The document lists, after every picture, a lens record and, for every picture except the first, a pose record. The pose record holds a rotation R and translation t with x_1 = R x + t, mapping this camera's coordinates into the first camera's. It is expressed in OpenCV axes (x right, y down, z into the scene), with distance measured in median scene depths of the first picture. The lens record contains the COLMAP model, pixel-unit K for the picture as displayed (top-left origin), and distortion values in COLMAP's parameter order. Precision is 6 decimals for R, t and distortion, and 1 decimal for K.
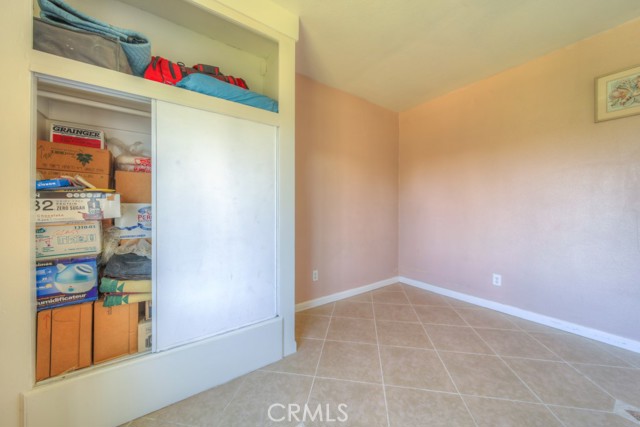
lens RADIAL K [[228.6, 0, 320.3], [0, 228.6, 211.2], [0, 0, 1]] dist [-0.001528, -0.000541]
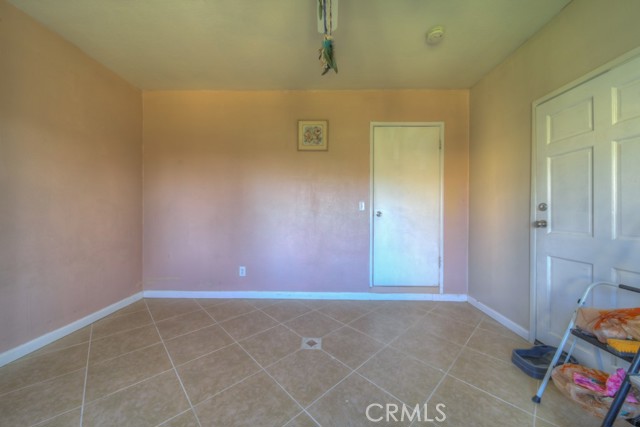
lens RADIAL K [[227.0, 0, 320.6], [0, 227.0, 209.3], [0, 0, 1]] dist [-0.000659, -0.000390]
pose [[0.592821, 0.005150, 0.805318, 0.126233], [0.000822, 0.999975, -0.007000, 0.000162], [-0.805334, 0.004811, 0.592802, 0.018771]]
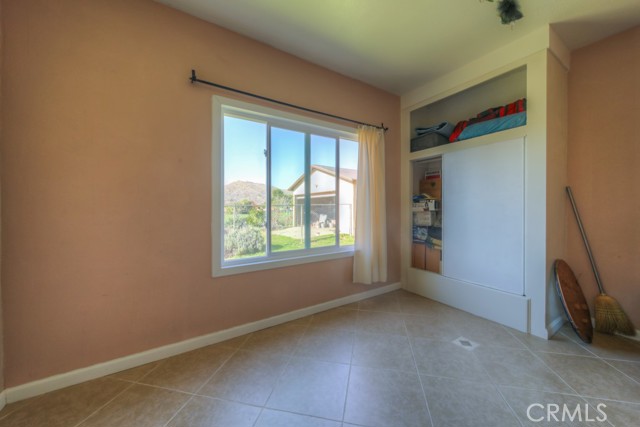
lens RADIAL K [[227.0, 0, 320.6], [0, 227.0, 209.3], [0, 0, 1]] dist [-0.000659, -0.000390]
pose [[-0.054581, 0.004540, -0.998499, 0.953973], [-0.003691, 0.999982, 0.004749, 0.006865], [0.998503, 0.003944, -0.054563, 0.001100]]
